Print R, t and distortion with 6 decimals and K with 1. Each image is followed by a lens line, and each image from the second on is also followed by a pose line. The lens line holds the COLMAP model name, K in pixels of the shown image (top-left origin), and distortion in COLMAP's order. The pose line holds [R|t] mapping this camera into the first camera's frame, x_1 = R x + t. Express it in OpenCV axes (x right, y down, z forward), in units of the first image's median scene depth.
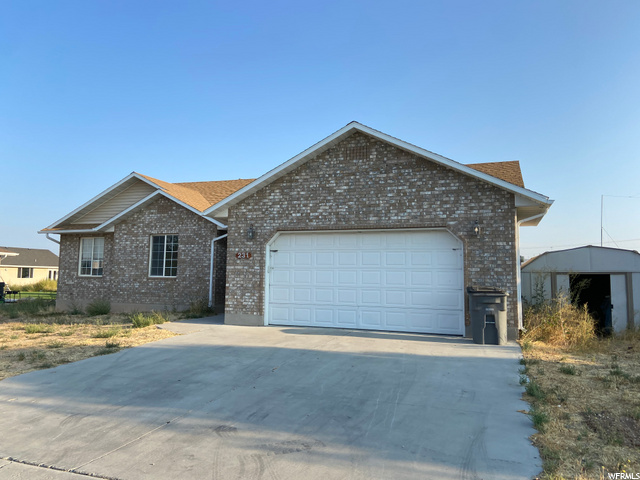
lens RADIAL K [[481.8, 0, 320.0], [0, 481.8, 240.0], [0, 0, 1]] dist [0.058507, -0.005053]
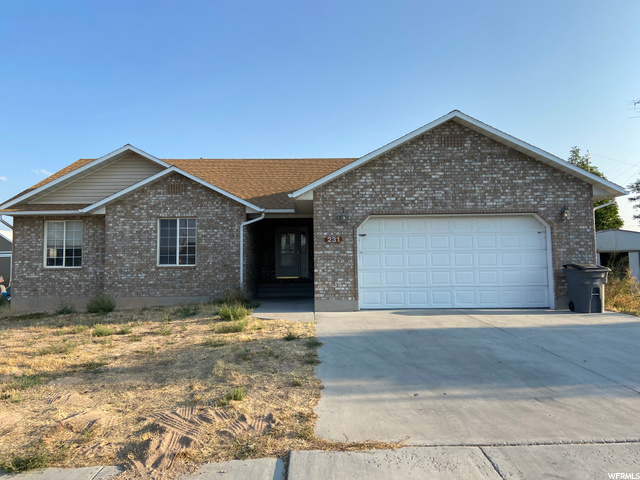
lens RADIAL K [[481.8, 0, 320.0], [0, 481.8, 240.0], [0, 0, 1]] dist [0.058507, -0.005053]
pose [[0.934077, -0.008282, 0.356974, -0.530739], [-0.001643, 0.999621, 0.027492, 0.005877], [-0.357067, -0.026266, 0.933710, 0.107458]]
